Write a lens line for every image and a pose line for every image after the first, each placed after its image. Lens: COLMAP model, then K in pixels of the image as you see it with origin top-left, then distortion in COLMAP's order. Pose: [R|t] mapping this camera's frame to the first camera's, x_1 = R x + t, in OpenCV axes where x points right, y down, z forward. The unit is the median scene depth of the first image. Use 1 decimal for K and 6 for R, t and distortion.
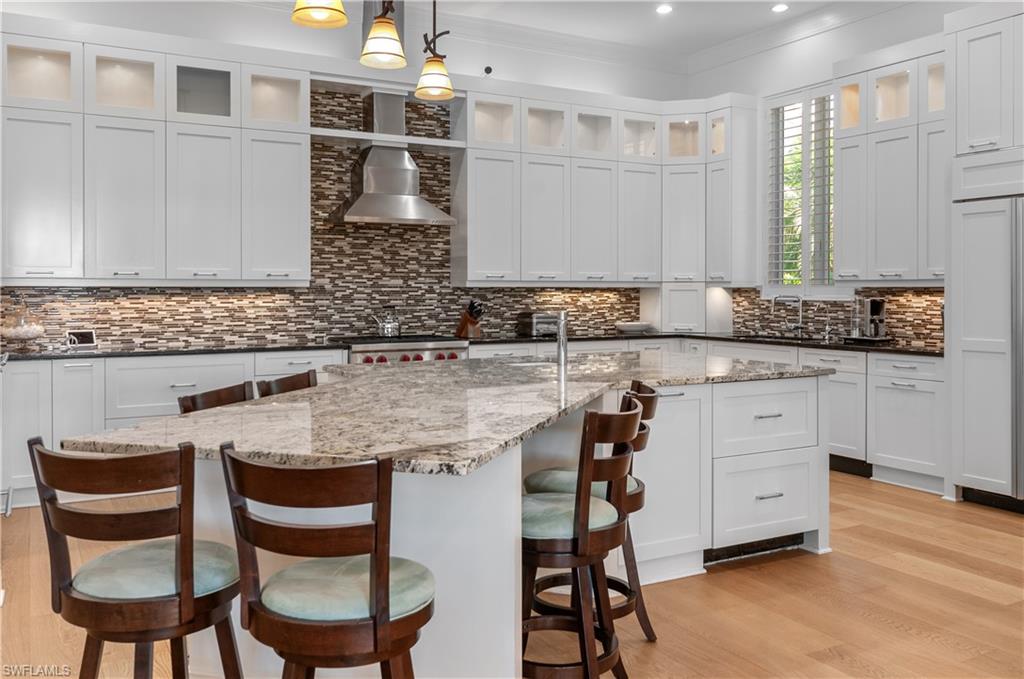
lens RADIAL K [[875.5, 0, 517.3], [0, 875.5, 288.2], [0, 0, 1]] dist [0.012071, -0.005210]
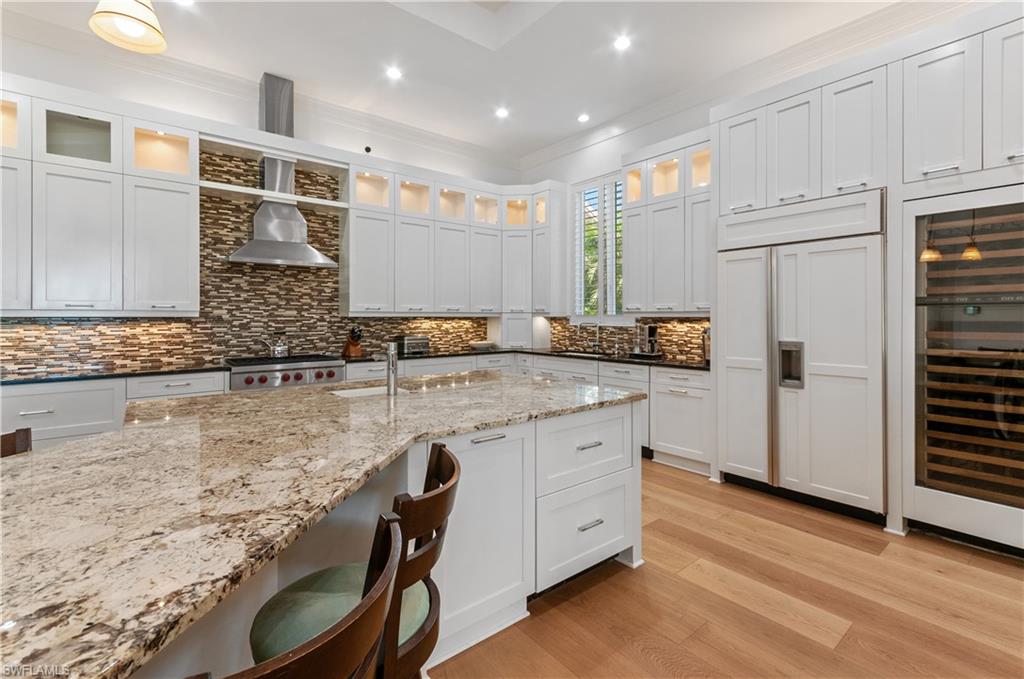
lens RADIAL K [[474.3, 0, 511.2], [0, 474.3, 317.1], [0, 0, 1]] dist [0.015401, -0.000759]
pose [[0.986534, -0.000303, 0.163555, 0.065259], [-0.000146, 0.999996, 0.002739, -0.002834], [-0.163556, -0.002726, 0.986530, 0.289025]]
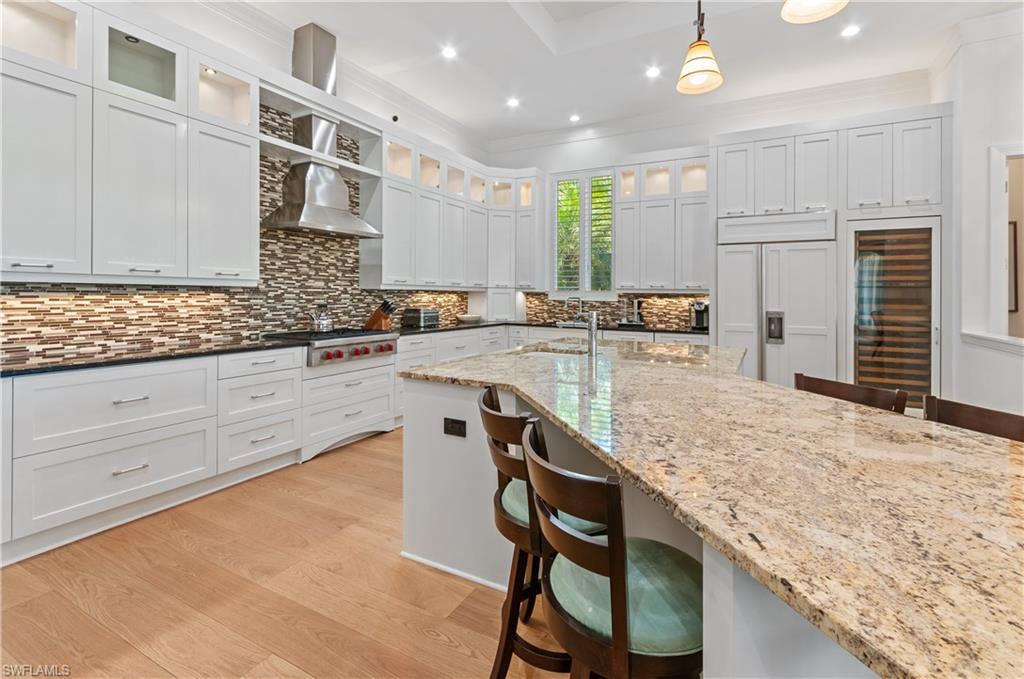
lens RADIAL K [[474.3, 0, 528.9], [0, 474.3, 294.9], [0, 0, 1]] dist [0.015401, -0.000759]
pose [[0.842925, 0.009638, 0.537945, -0.255537], [-0.013525, 0.999903, 0.003278, 0.001890], [-0.537861, -0.010038, 0.842974, 0.333368]]
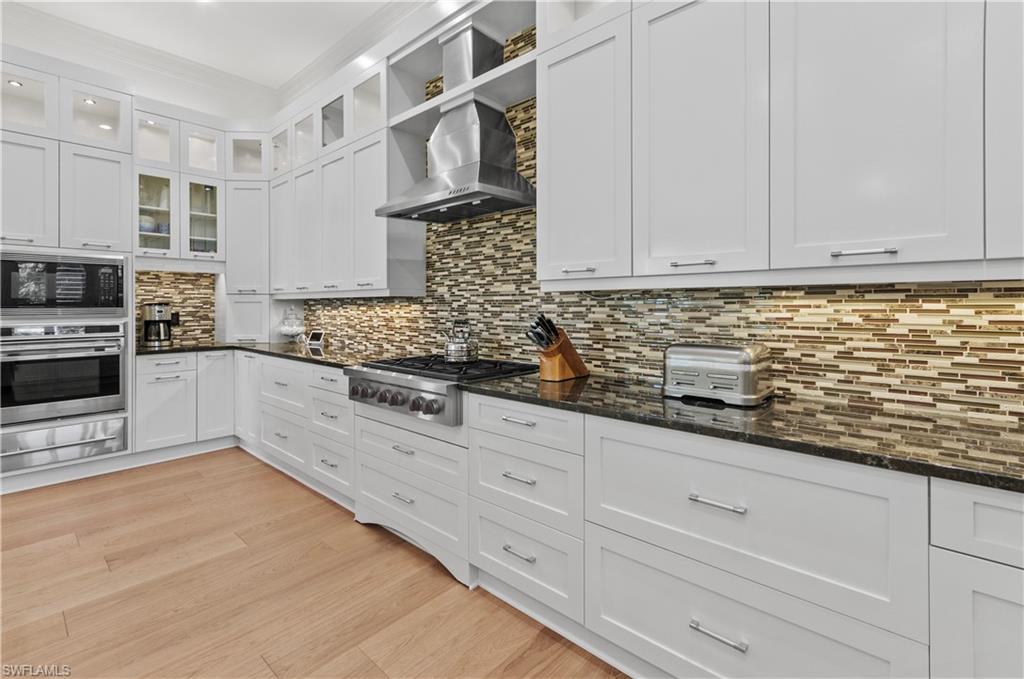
lens RADIAL K [[474.3, 0, 526.0], [0, 474.3, 308.5], [0, 0, 1]] dist [0.015401, -0.000759]
pose [[0.283986, 0.010619, -0.958770, 0.260268], [0.012056, 0.999820, 0.014644, 0.004834], [0.958753, -0.015717, 0.283807, 0.946784]]
